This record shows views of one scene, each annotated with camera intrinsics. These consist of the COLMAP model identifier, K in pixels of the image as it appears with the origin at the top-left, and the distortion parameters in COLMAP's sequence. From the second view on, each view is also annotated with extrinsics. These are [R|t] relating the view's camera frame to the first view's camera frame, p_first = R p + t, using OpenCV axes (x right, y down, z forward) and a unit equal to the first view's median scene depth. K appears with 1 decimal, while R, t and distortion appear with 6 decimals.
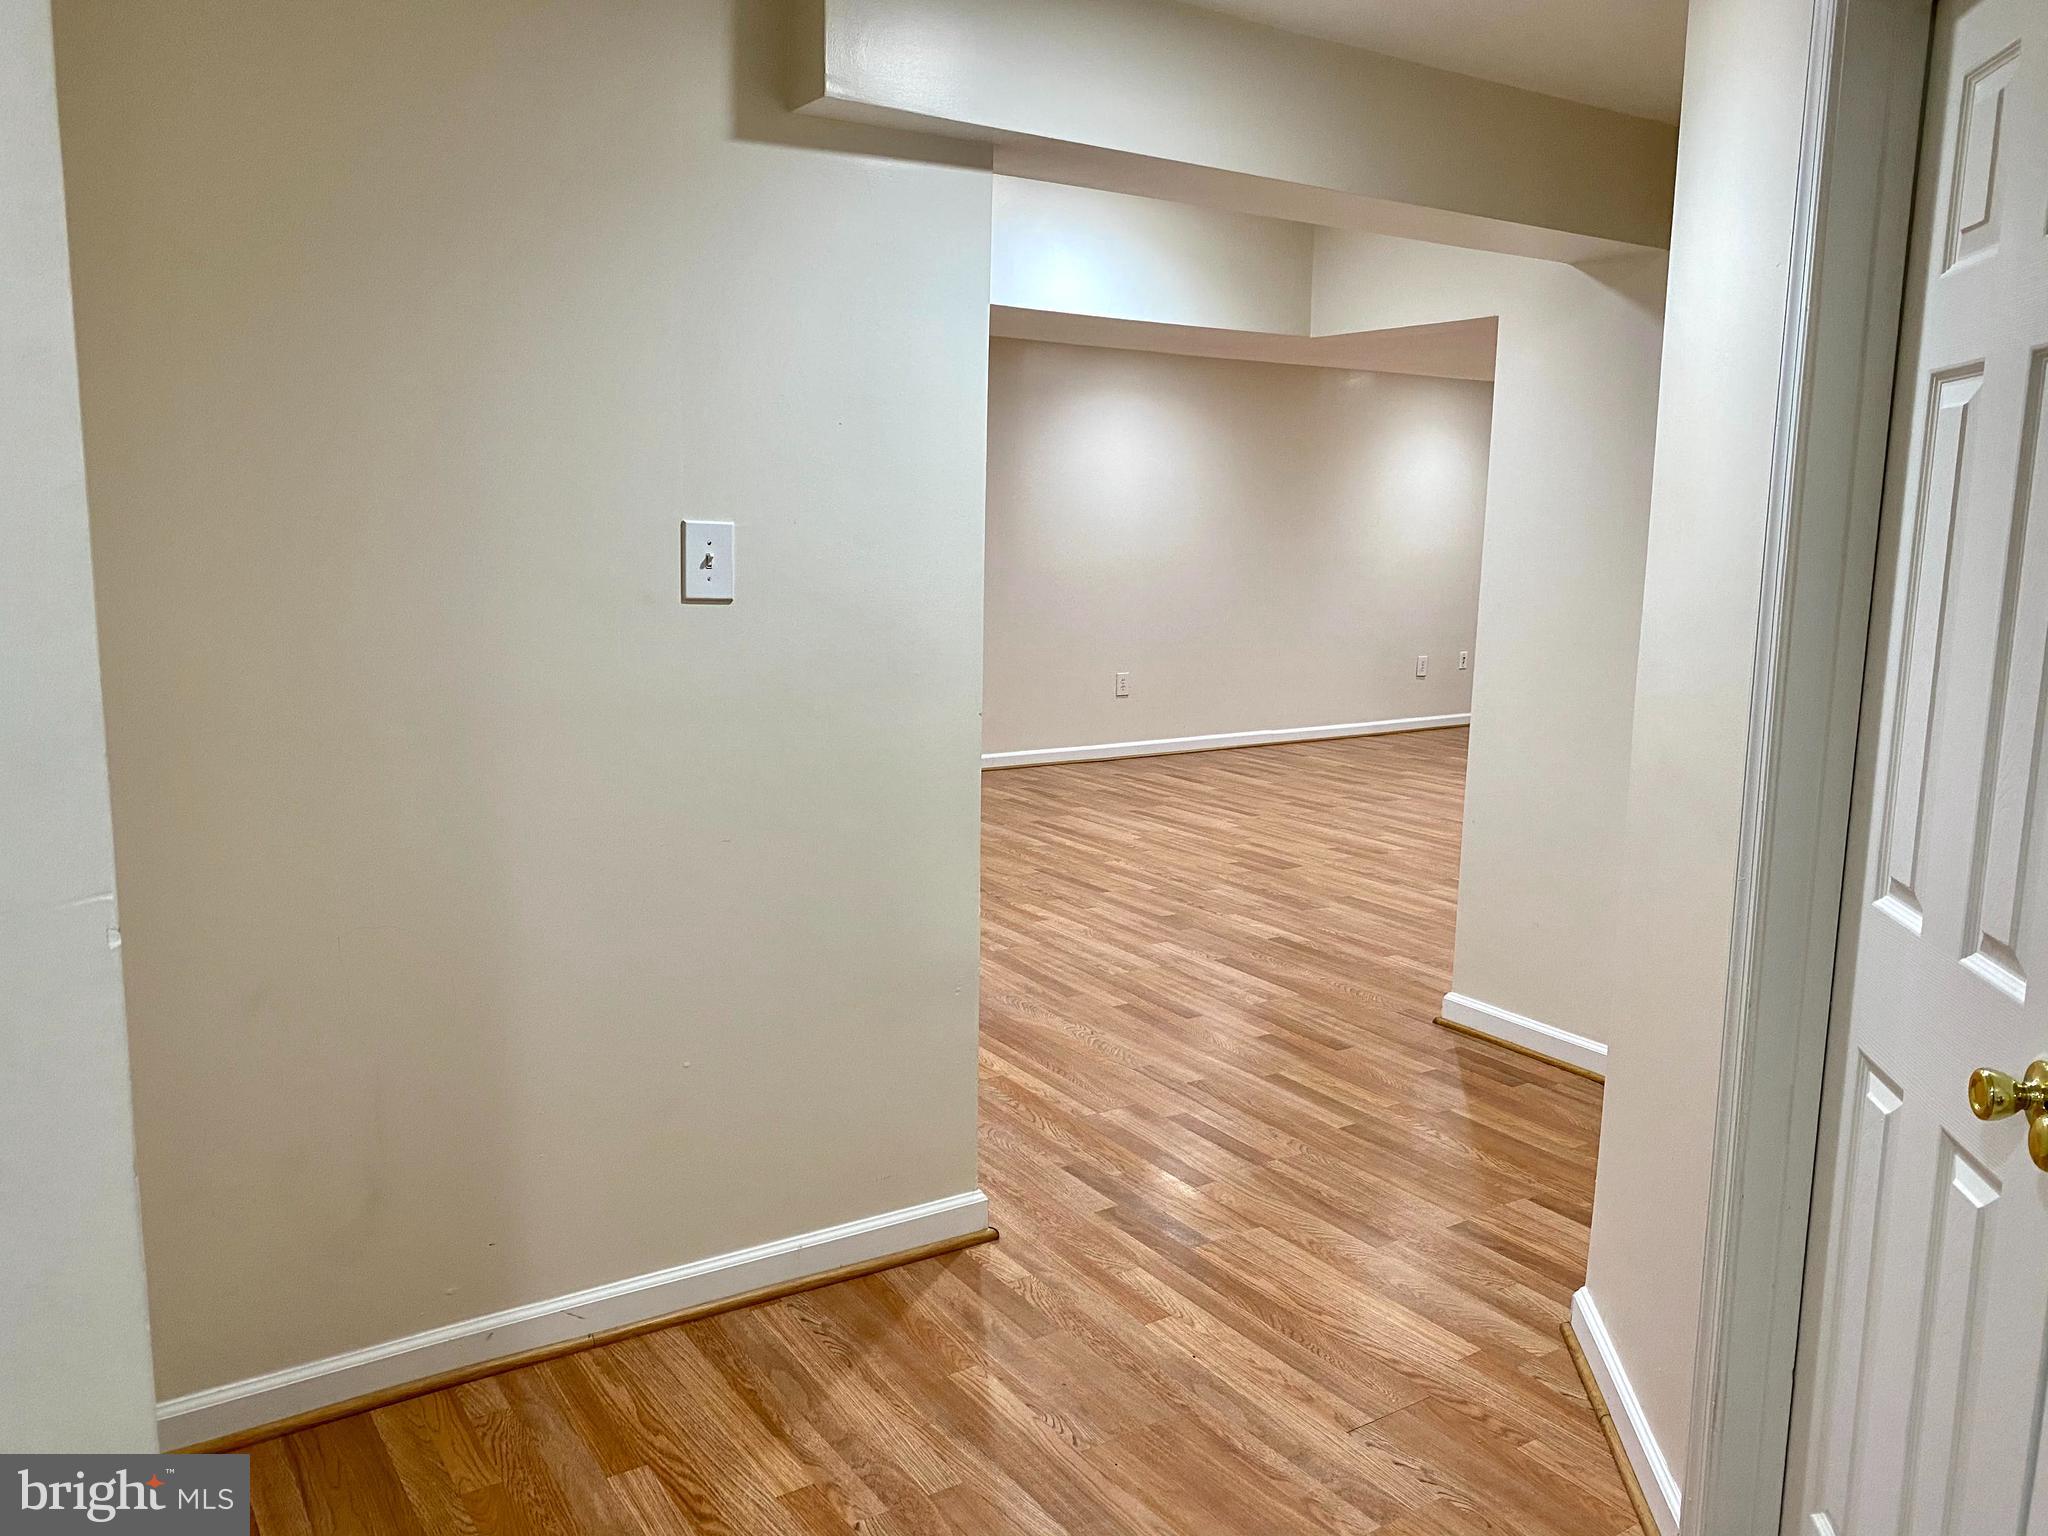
lens RADIAL K [[1588.7, 0, 1024.0], [0, 1588.7, 768.0], [0, 0, 1]] dist [0.069453, -0.000690]
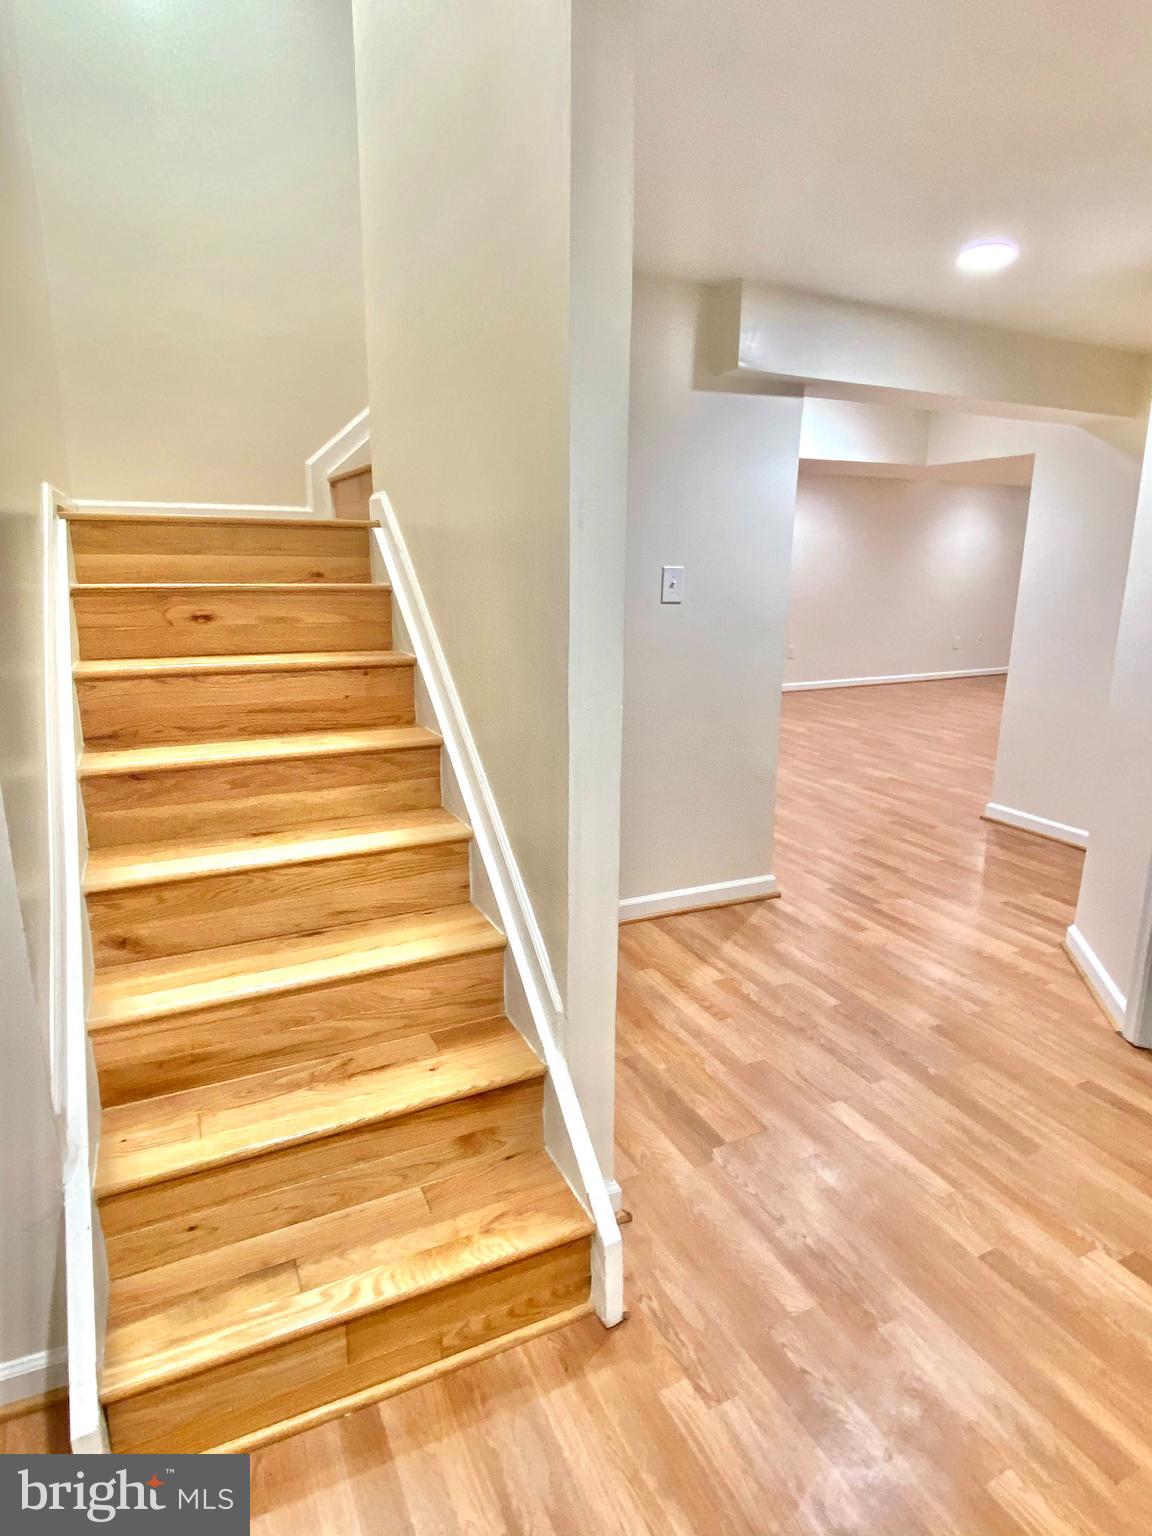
lens RADIAL K [[855.4, 0, 576.0], [0, 855.4, 768.0], [0, 0, 1]] dist [0.042055, -0.000937]
pose [[0.990656, 0.034510, -0.131944, -0.118617], [-0.024446, 0.996720, 0.077146, 0.026265], [0.134174, -0.073200, 0.988251, -0.159796]]
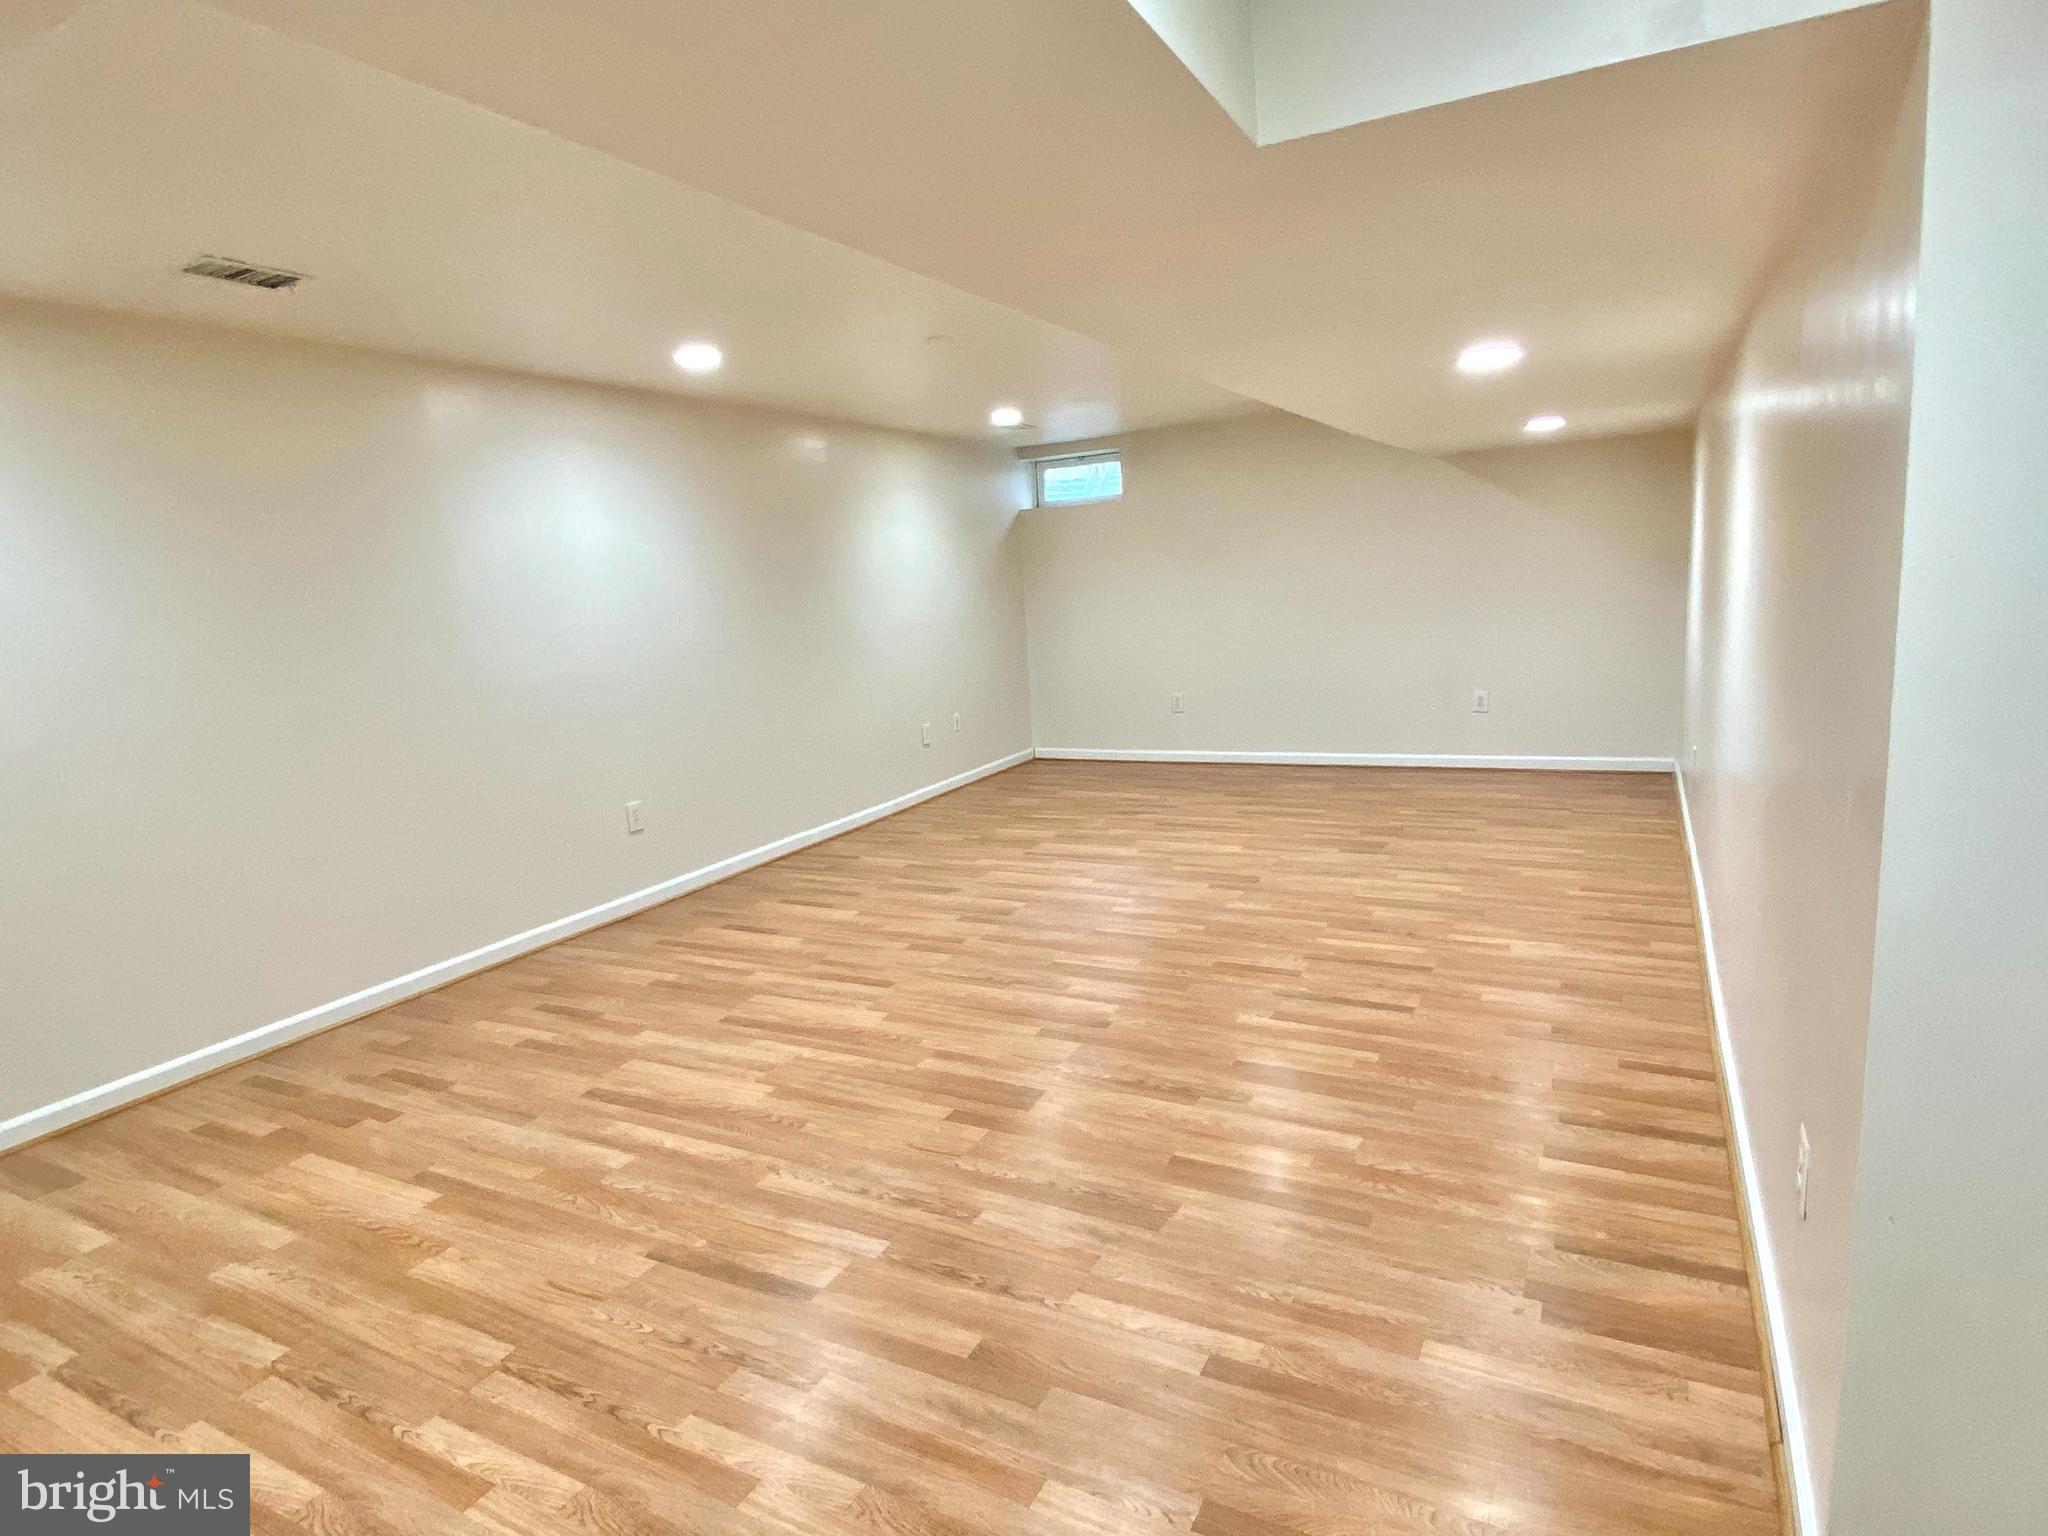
lens RADIAL K [[1140.5, 0, 1024.0], [0, 1140.5, 768.0], [0, 0, 1]] dist [0.042055, -0.000937]
pose [[0.876630, -0.144869, 0.458839, -0.054509], [0.146481, 0.988686, 0.032299, -0.141755], [-0.458327, 0.038897, 0.887932, 0.887525]]
